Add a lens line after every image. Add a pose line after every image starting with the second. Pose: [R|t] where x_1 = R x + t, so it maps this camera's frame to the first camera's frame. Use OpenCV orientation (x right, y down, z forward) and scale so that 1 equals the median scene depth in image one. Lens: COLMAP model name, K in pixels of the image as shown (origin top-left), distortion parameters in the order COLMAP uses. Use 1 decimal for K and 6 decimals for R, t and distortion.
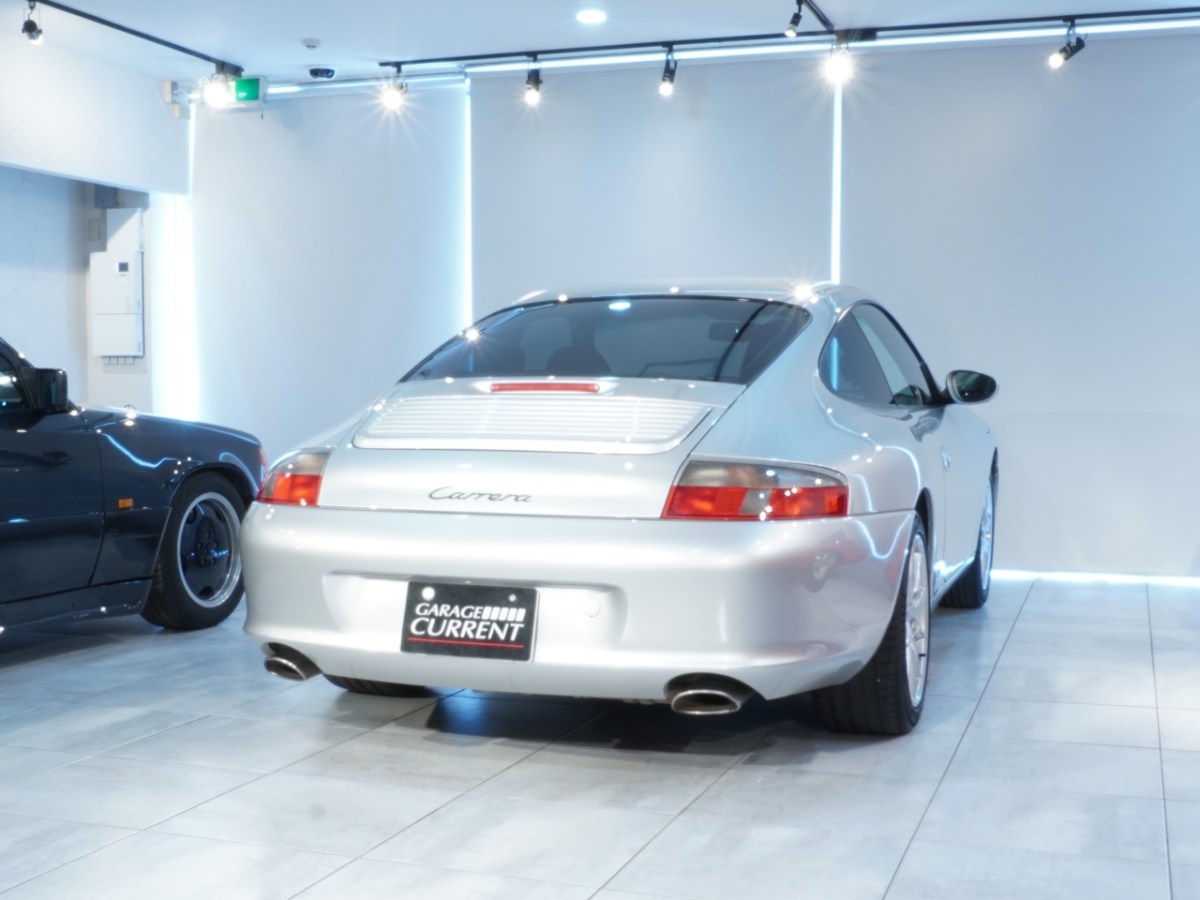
lens RADIAL K [[1540.5, 0, 600.0], [0, 1540.5, 450.0], [0, 0, 1]] dist [-0.056839, -0.015330]
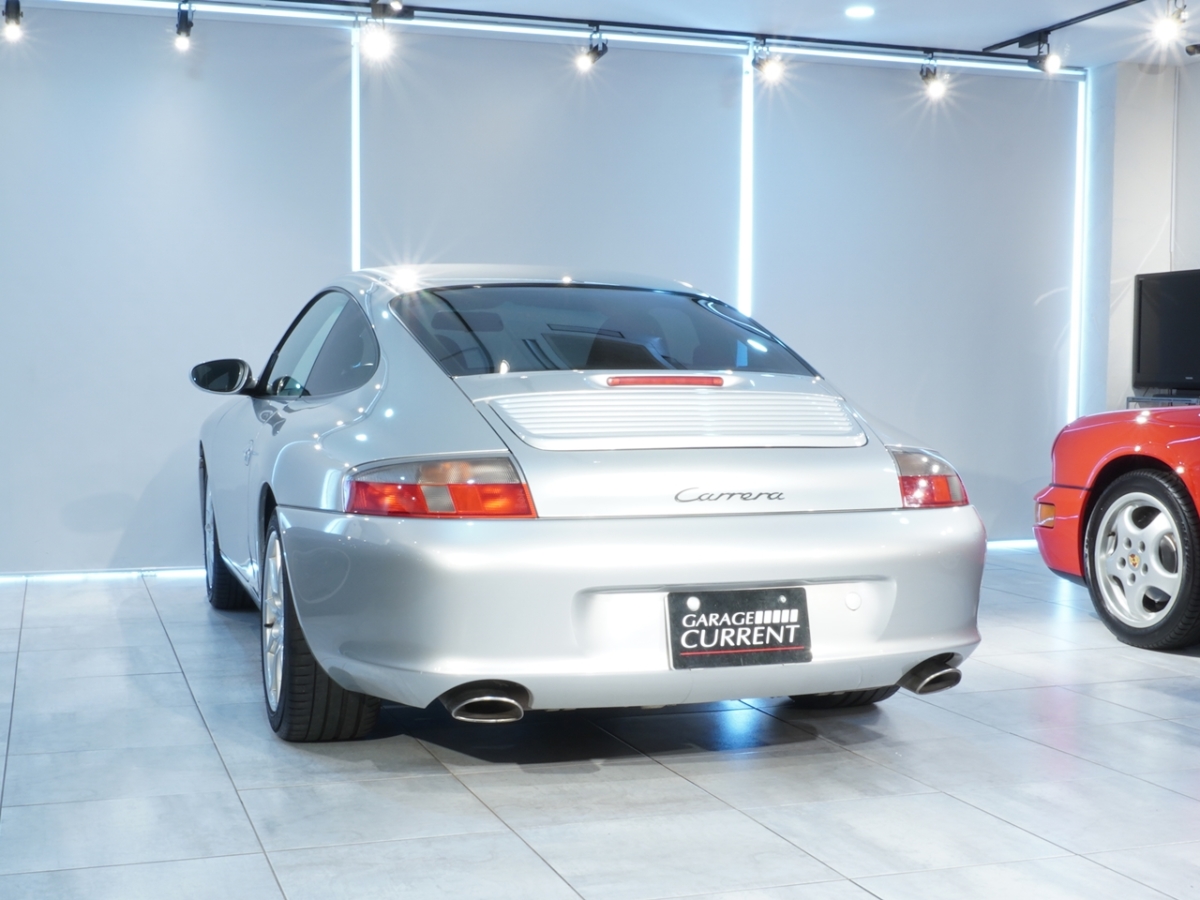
lens RADIAL K [[1613.7, 0, 600.0], [0, 1613.7, 450.0], [0, 0, 1]] dist [-0.051921, -0.022516]
pose [[0.788307, -0.028585, 0.614618, -0.757723], [0.024752, 0.999585, 0.014742, -0.015279], [-0.614785, 0.003592, 0.788687, 0.267023]]
